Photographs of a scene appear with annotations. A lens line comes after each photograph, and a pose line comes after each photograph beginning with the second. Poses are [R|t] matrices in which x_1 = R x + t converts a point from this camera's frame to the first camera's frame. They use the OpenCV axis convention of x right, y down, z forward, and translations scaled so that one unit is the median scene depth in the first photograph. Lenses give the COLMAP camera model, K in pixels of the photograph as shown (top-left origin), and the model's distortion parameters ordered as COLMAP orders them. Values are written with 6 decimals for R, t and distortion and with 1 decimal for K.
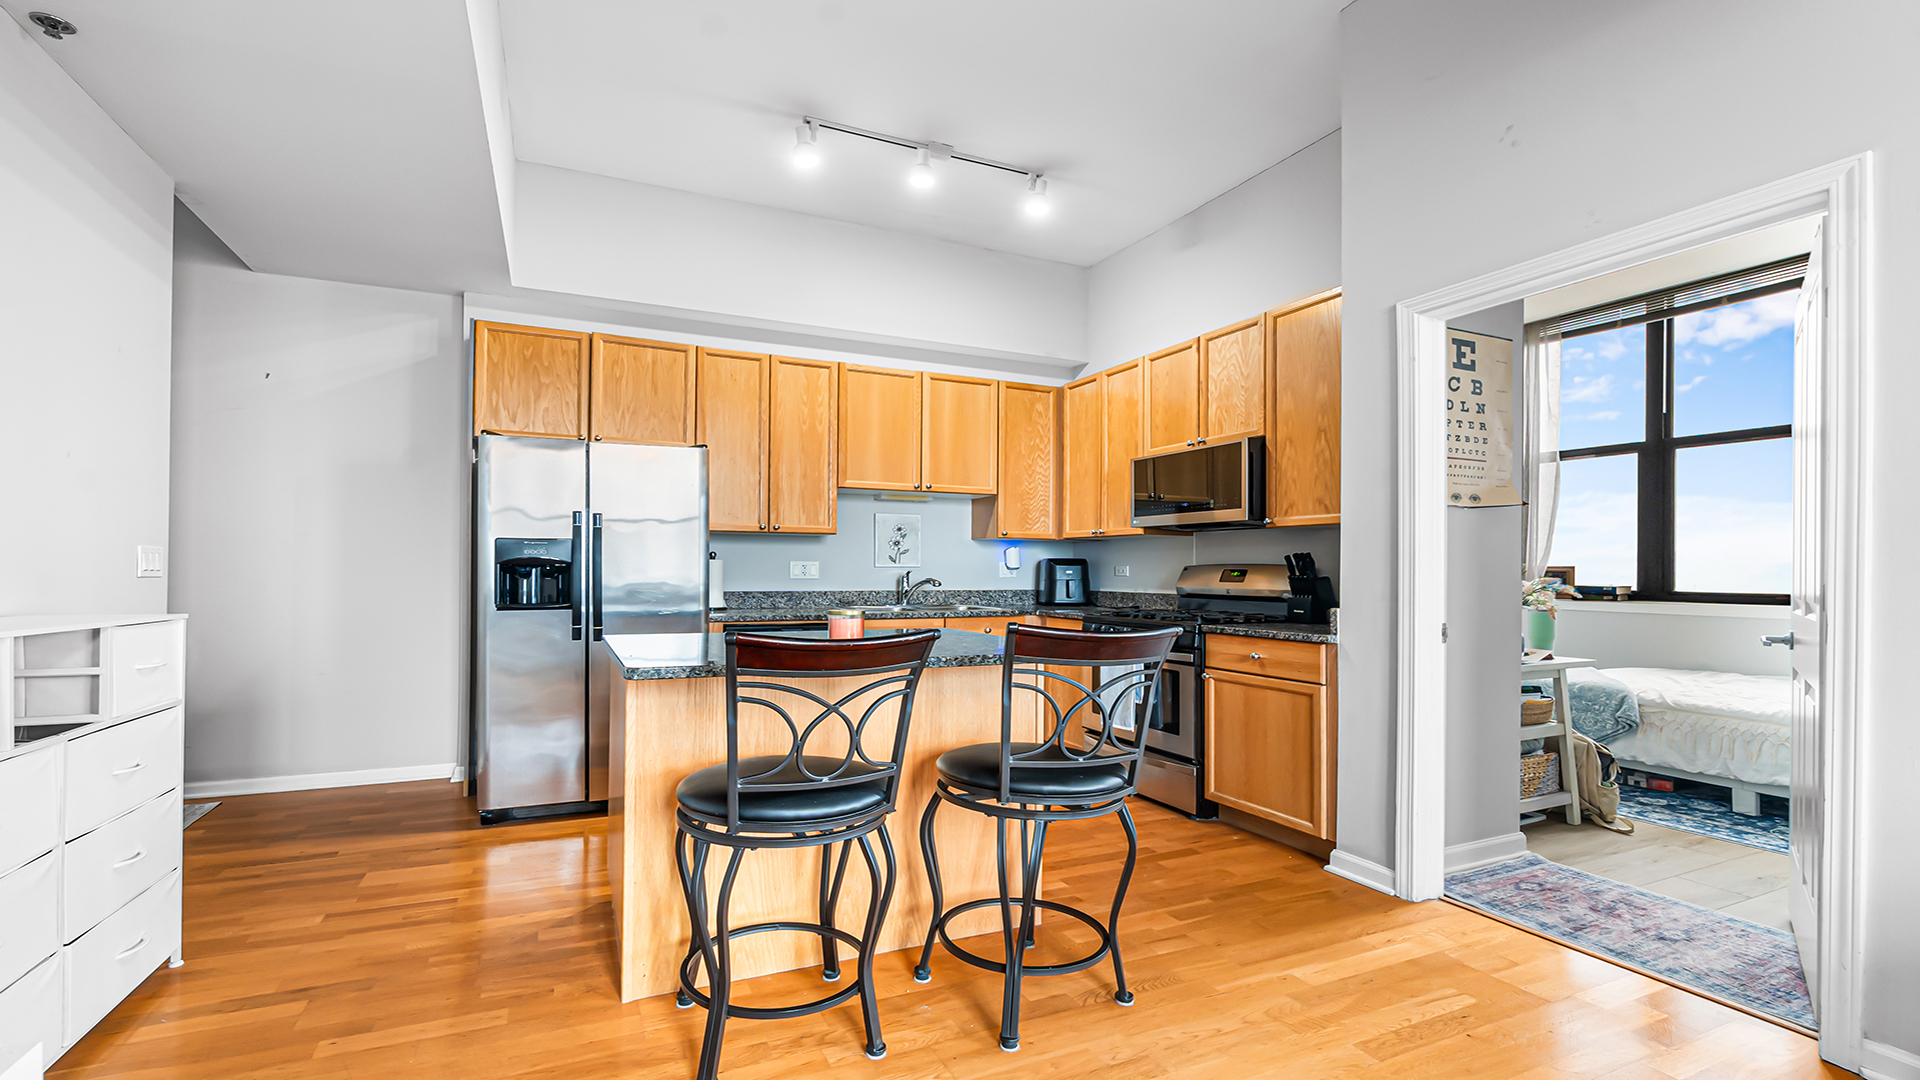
lens RADIAL K [[862.5, 0, 960.0], [0, 862.5, 540.0], [0, 0, 1]] dist [-0.000717, -0.000145]
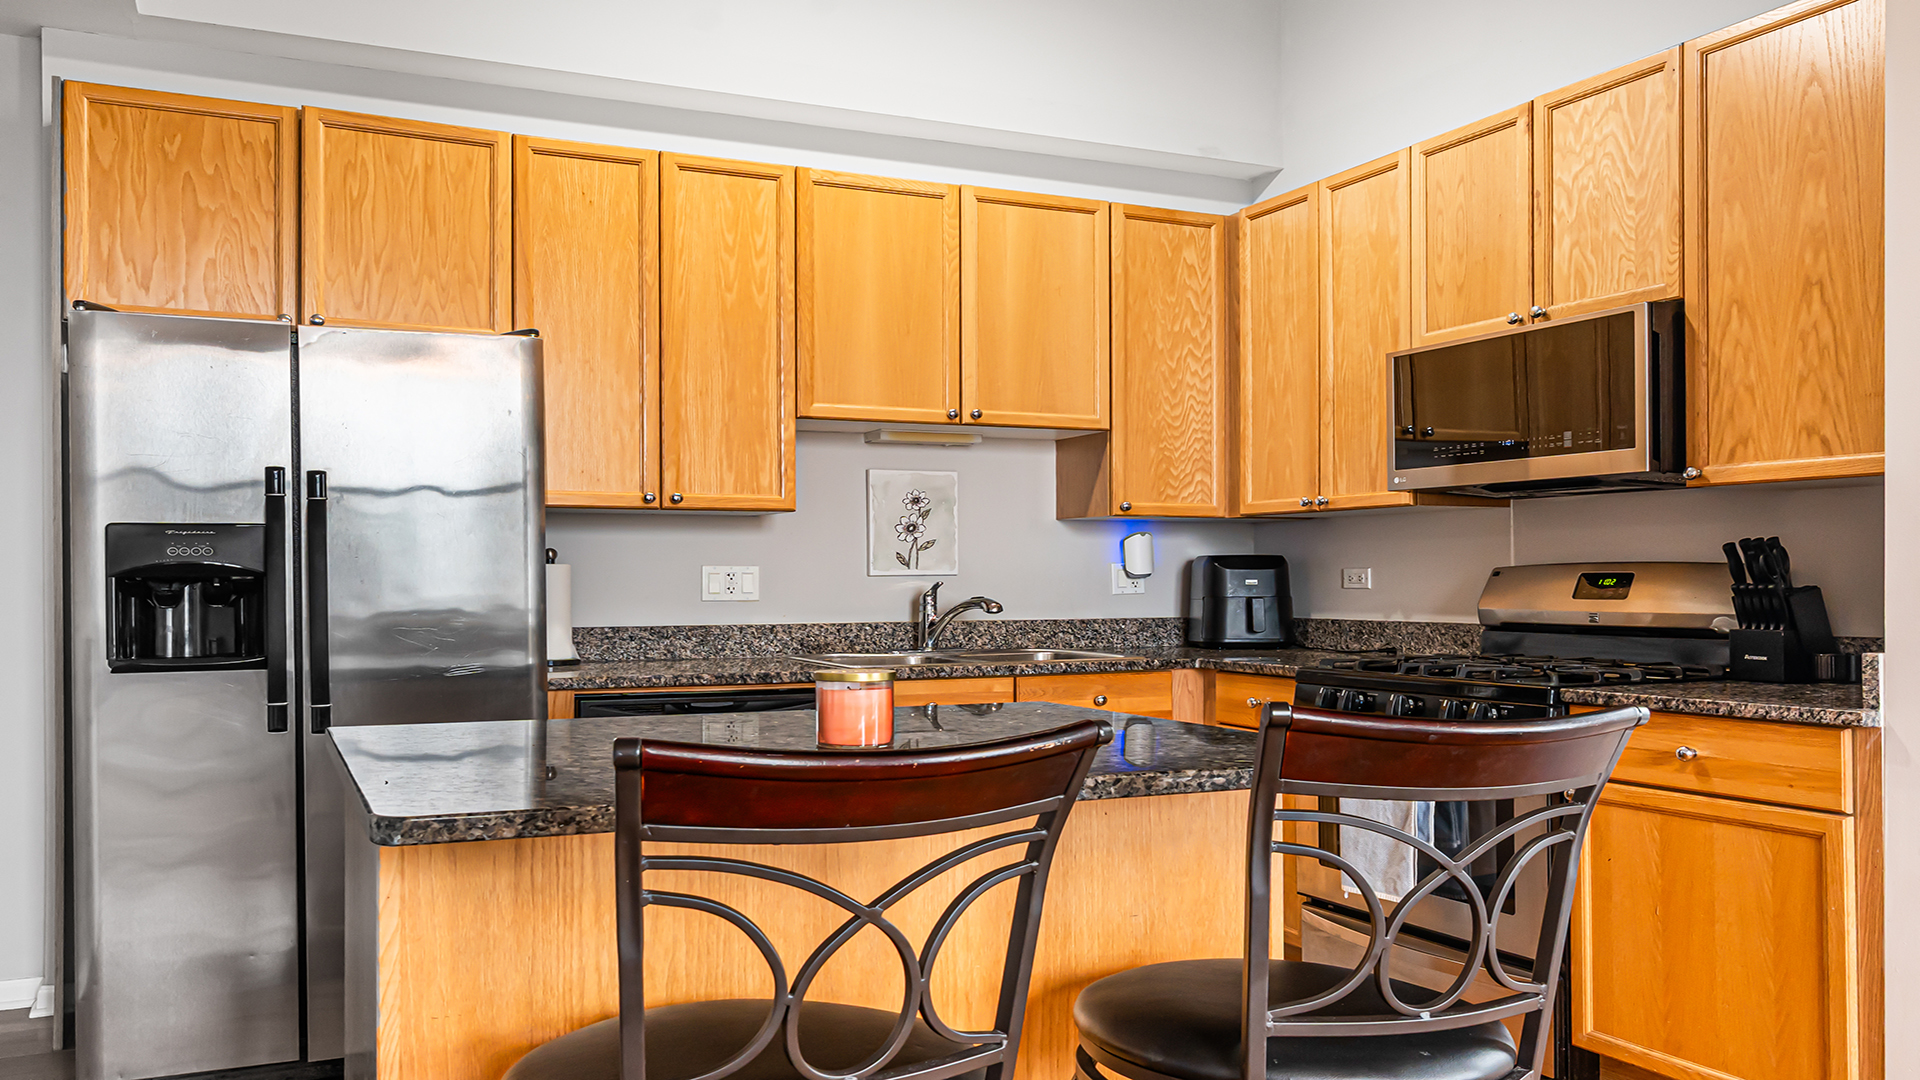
lens RADIAL K [[1573.4, 0, 979.1], [0, 1573.4, 539.9], [0, 0, 1]] dist [-0.005696, 0.009354]
pose [[0.999934, -0.010167, -0.005313, -0.035948], [0.010216, 0.999904, 0.009388, 0.002904], [0.005217, -0.009441, 0.999942, 0.097751]]
